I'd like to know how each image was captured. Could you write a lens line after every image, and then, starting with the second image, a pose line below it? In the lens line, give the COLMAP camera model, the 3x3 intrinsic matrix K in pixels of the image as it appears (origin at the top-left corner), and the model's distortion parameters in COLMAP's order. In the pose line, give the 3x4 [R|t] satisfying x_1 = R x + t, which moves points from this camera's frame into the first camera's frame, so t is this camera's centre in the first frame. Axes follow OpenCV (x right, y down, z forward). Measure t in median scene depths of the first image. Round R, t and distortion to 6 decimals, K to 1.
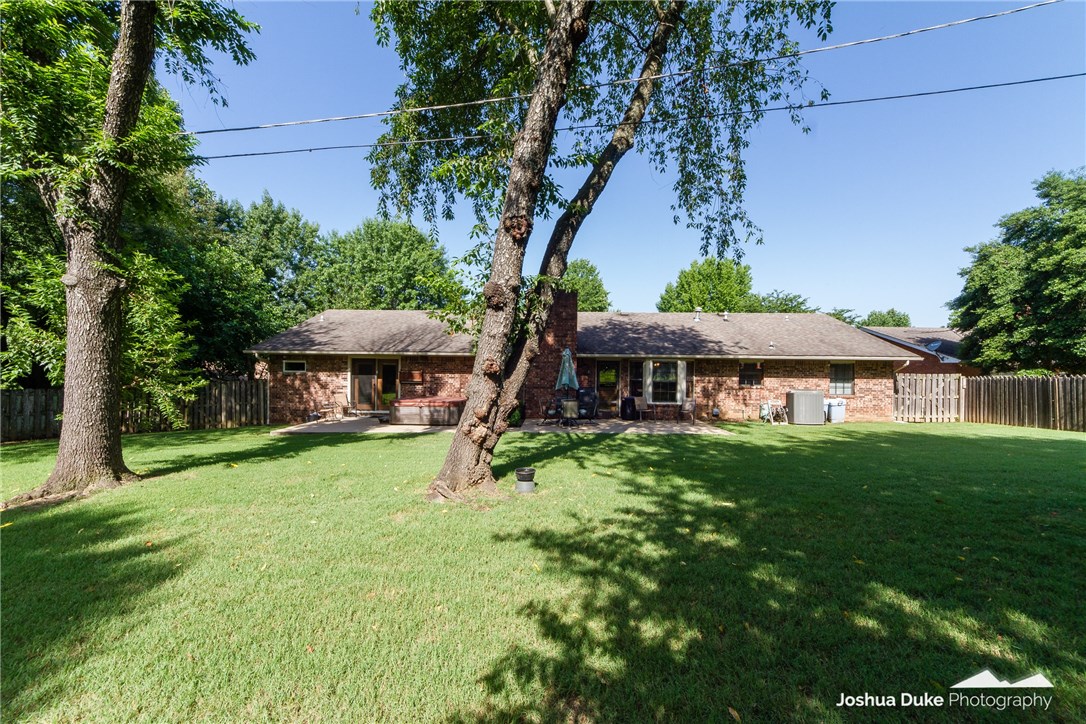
lens RADIAL K [[418.7, 0, 543.4], [0, 418.7, 365.0], [0, 0, 1]] dist [-0.004343, -0.000002]
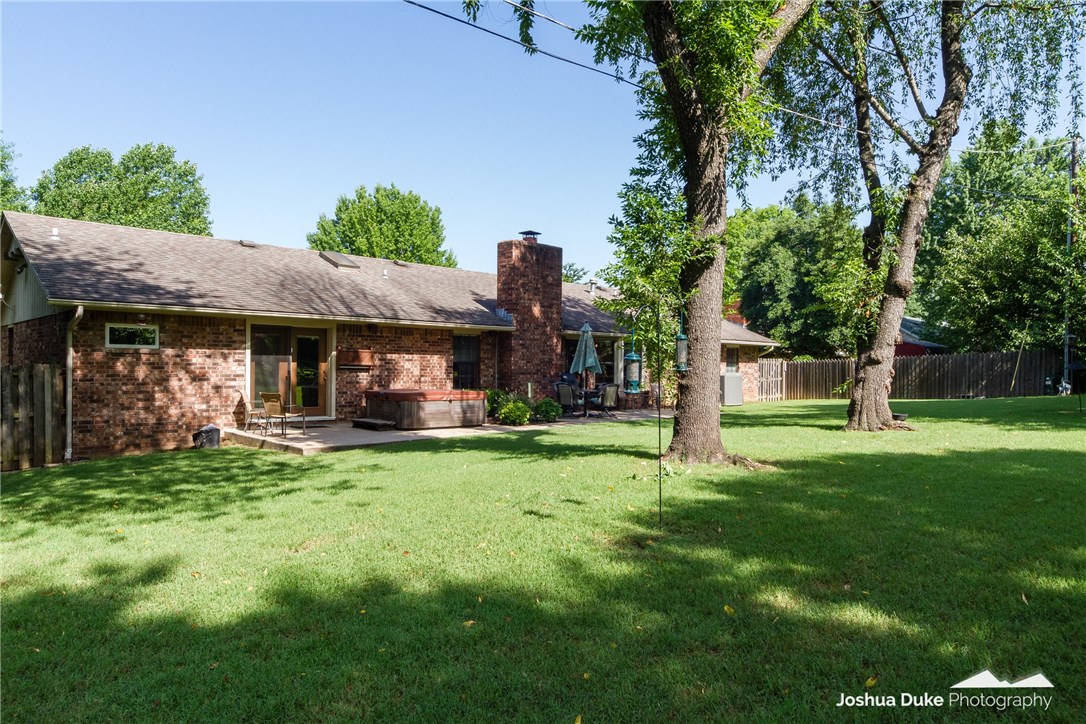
lens RADIAL K [[741.0, 0, 543.3], [0, 741.0, 361.5], [0, 0, 1]] dist [-0.009338, -0.001178]
pose [[0.697176, 0.002636, 0.716895, -0.888519], [-0.008894, 0.999948, 0.004973, 0.023878], [-0.716845, -0.009843, 0.697163, 0.049094]]
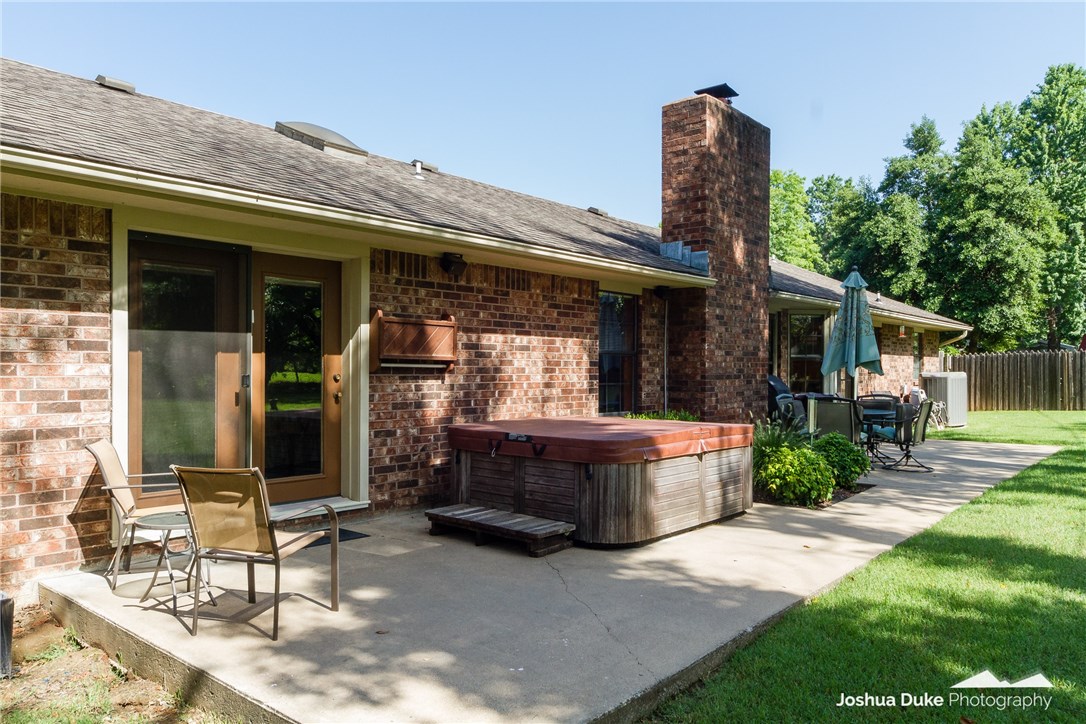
lens RADIAL K [[799.0, 0, 544.7], [0, 799.0, 364.8], [0, 0, 1]] dist [-0.007218, 0.001848]
pose [[0.608109, -0.005379, 0.793835, -0.616922], [-0.003186, 0.999952, 0.009216, 0.035025], [-0.793847, -0.008134, 0.608063, 0.665413]]
